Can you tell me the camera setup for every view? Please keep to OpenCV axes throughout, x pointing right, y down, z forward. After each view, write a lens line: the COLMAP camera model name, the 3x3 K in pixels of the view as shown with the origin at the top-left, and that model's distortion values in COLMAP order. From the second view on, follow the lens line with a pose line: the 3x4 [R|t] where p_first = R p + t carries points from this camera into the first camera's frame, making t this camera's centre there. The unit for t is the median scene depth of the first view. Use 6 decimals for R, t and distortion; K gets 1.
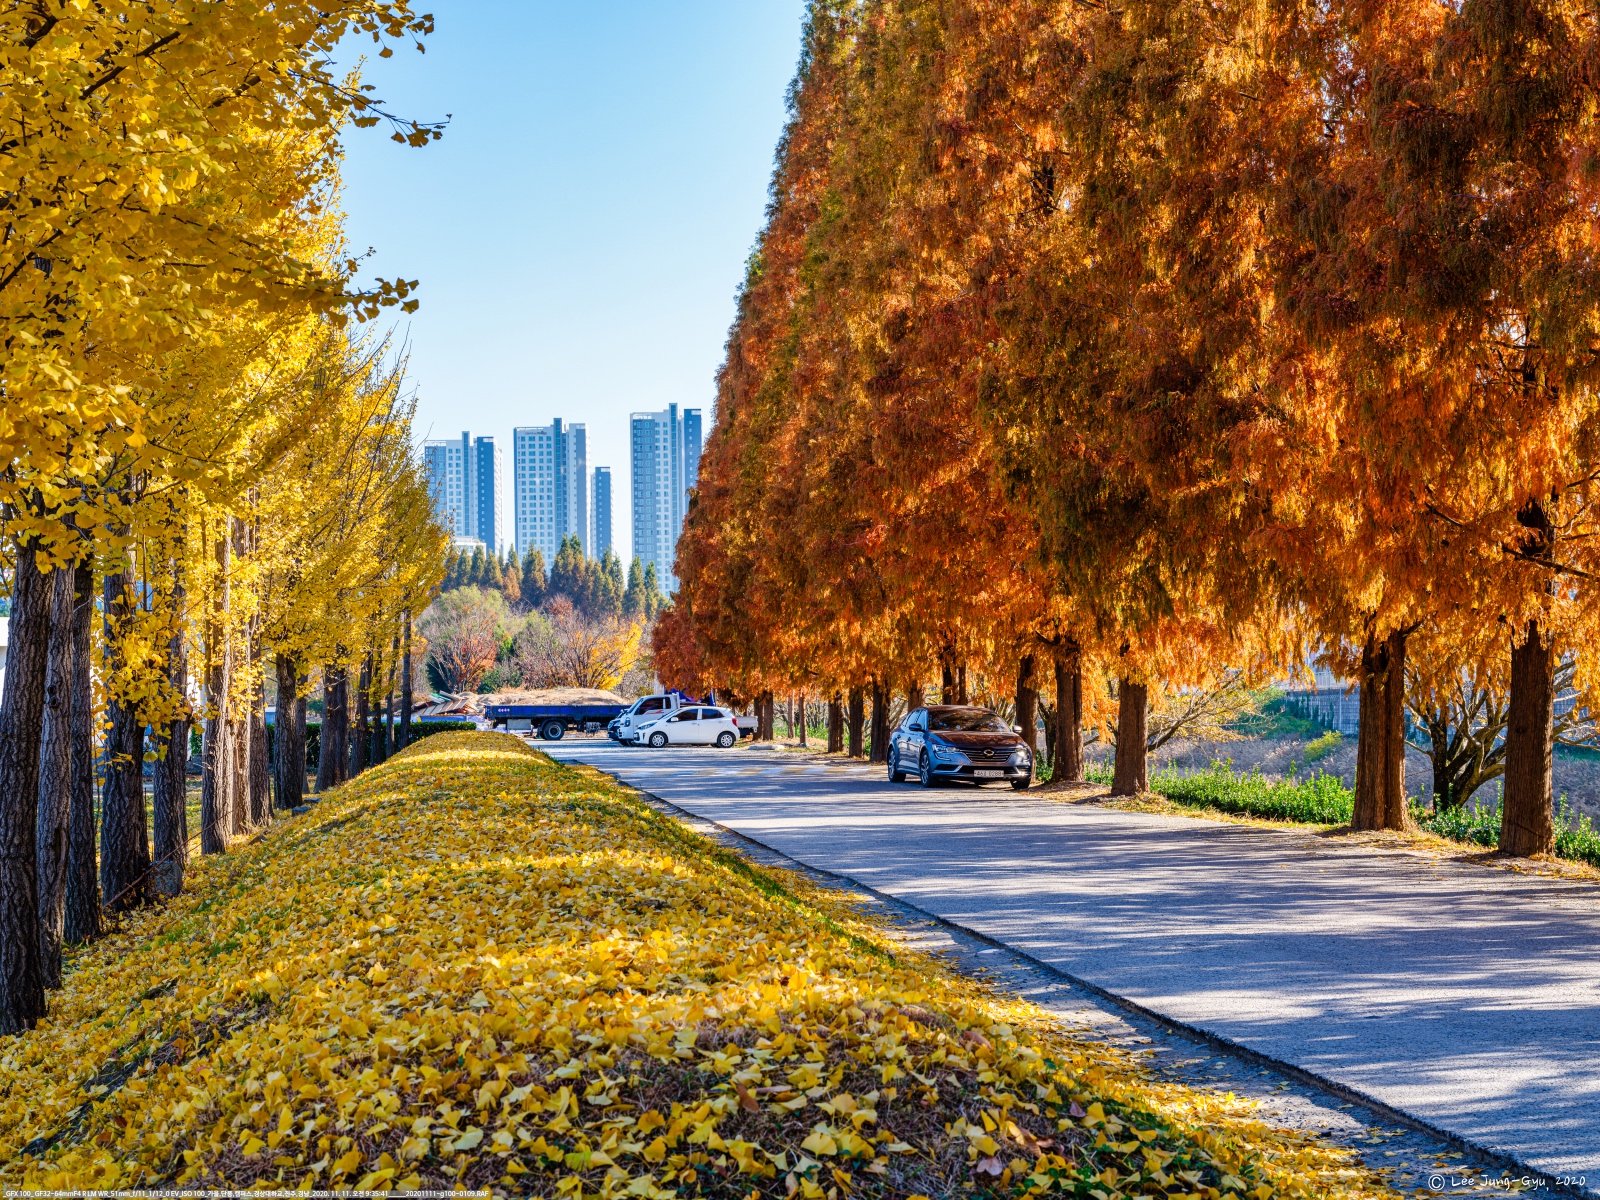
lens RADIAL K [[2553.8, 0, 848.9], [0, 2553.8, 649.9], [0, 0, 1]] dist [0.070652, -0.437845]
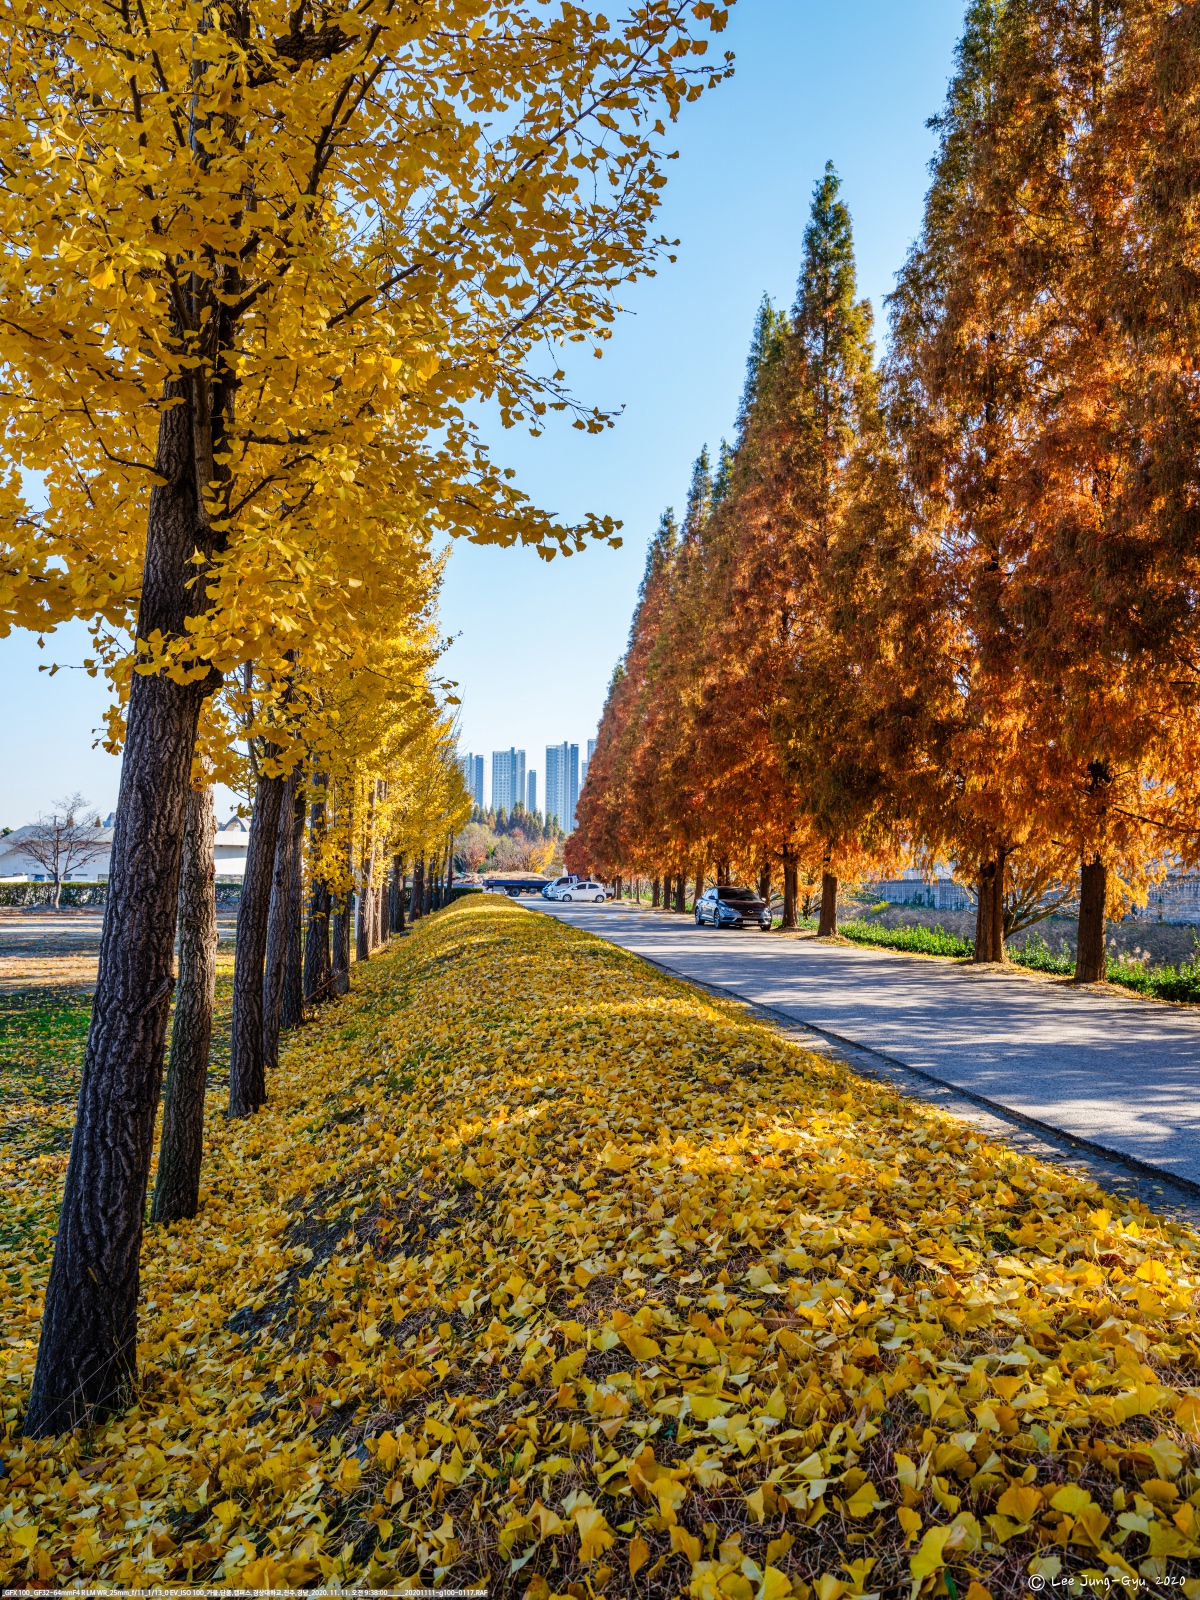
lens RADIAL K [[1192.4, 0, 593.8], [0, 1192.4, 799.1], [0, 0, 1]] dist [-0.005898, 0.002042]
pose [[0.998721, 0.020322, -0.046296, -0.042668], [-0.022504, 0.998637, -0.047098, -0.000019], [0.045275, 0.048079, 0.997817, 0.138969]]
